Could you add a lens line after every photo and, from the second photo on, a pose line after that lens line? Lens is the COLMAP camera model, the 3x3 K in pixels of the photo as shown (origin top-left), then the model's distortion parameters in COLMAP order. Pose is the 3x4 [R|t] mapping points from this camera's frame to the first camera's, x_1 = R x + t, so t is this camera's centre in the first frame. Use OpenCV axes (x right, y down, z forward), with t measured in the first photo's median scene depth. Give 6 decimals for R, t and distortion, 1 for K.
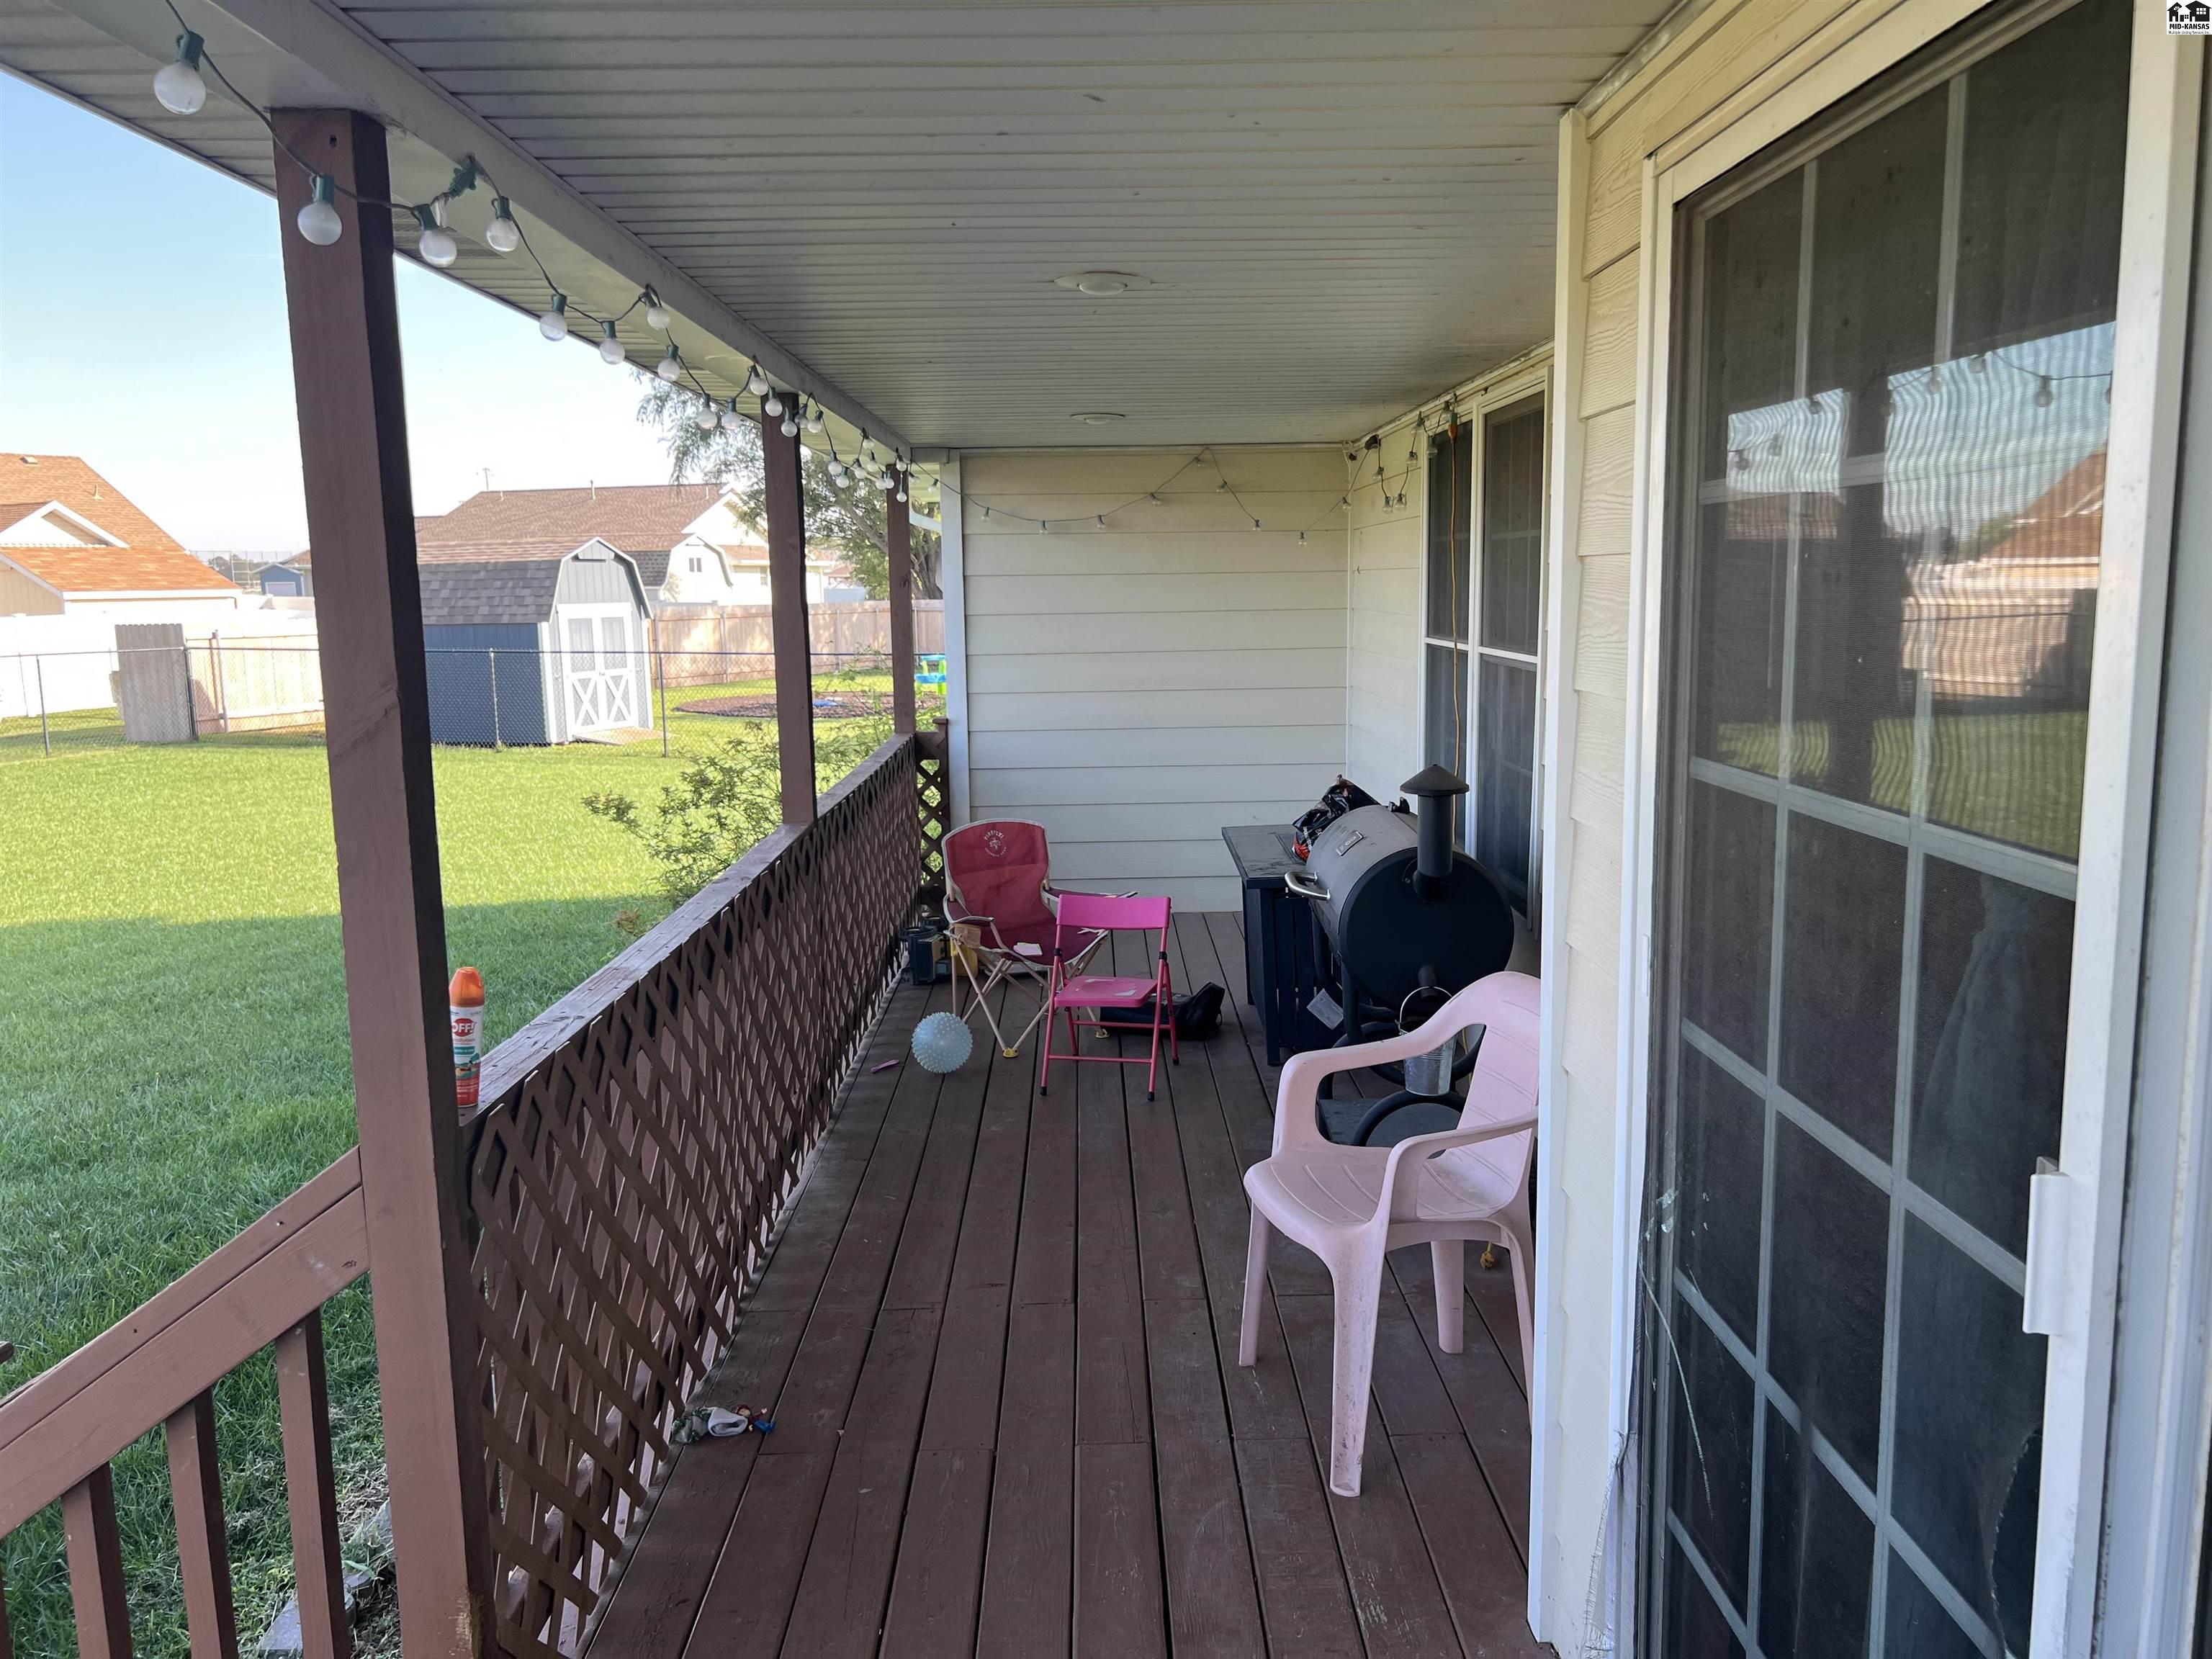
lens RADIAL K [[1681.5, 0, 1106.0], [0, 1681.5, 829.5], [0, 0, 1]] dist [0.003858, 0.002035]
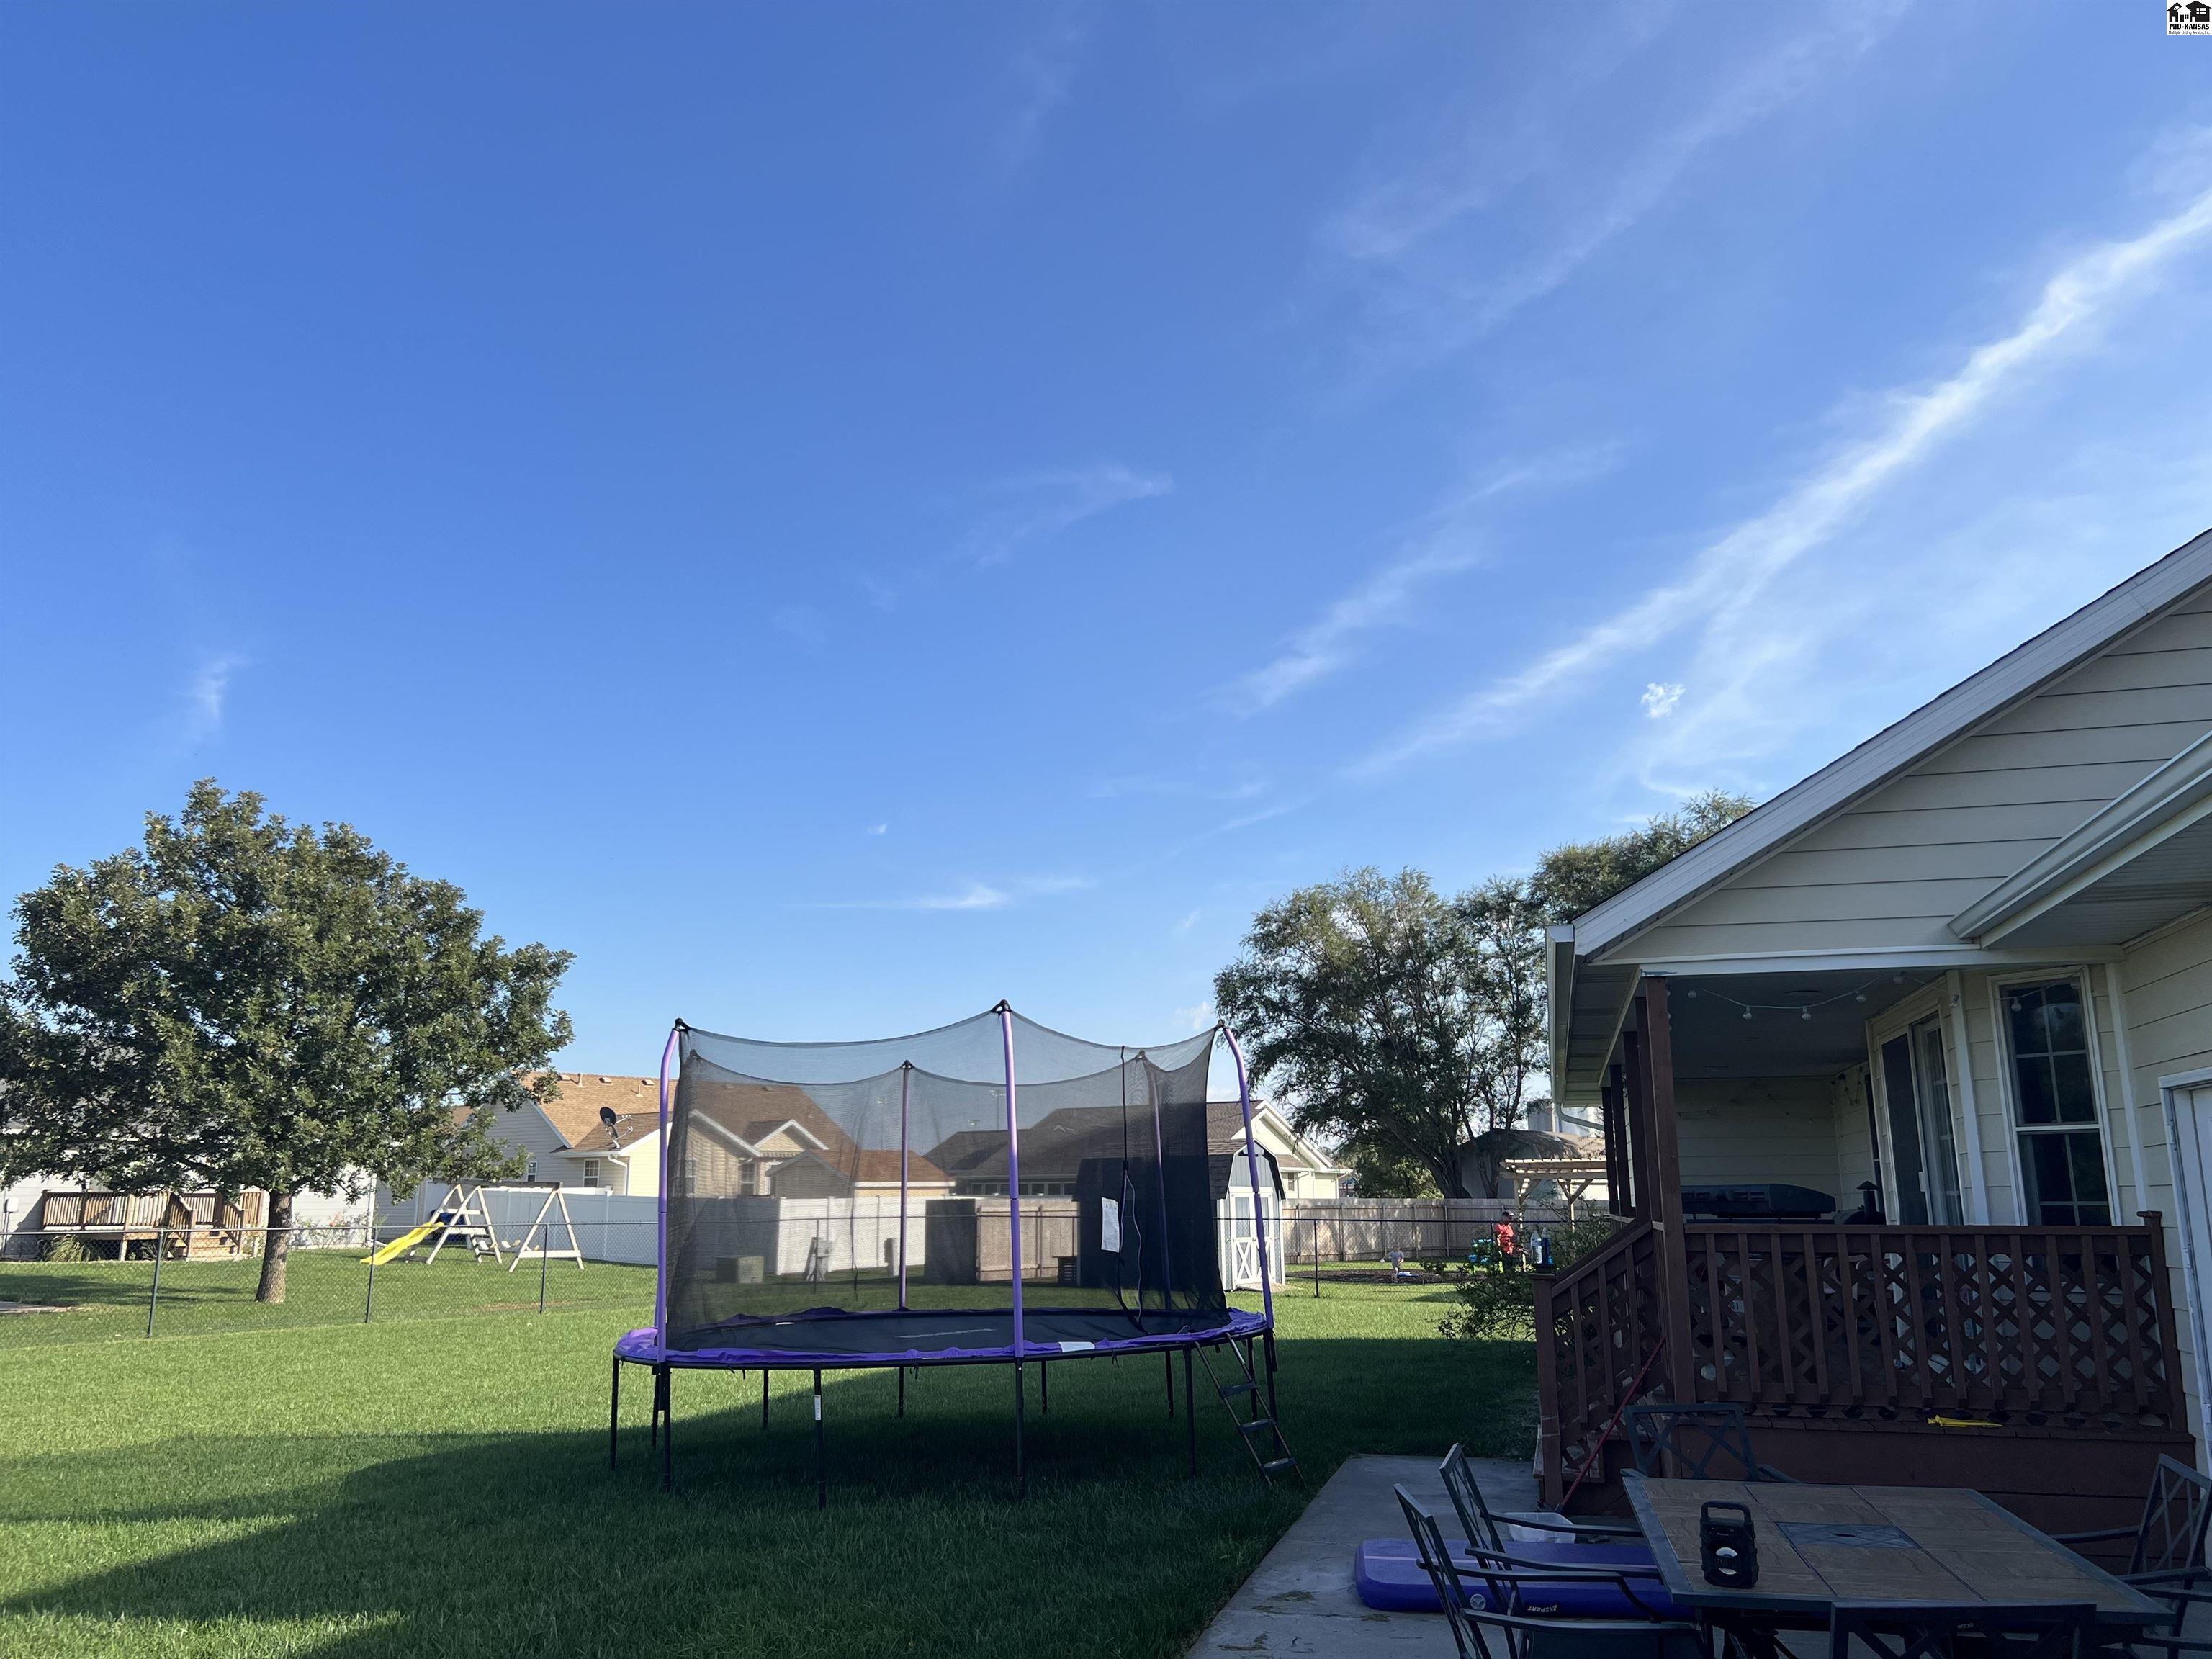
lens RADIAL K [[1711.2, 0, 1106.0], [0, 1711.2, 829.5], [0, 0, 1]] dist [0.072998, 0.000227]
pose [[0.966773, -0.048876, -0.250920, -0.052698], [-0.042532, 0.937119, -0.346410, 0.083060], [0.252073, 0.345572, 0.903902, -0.397658]]
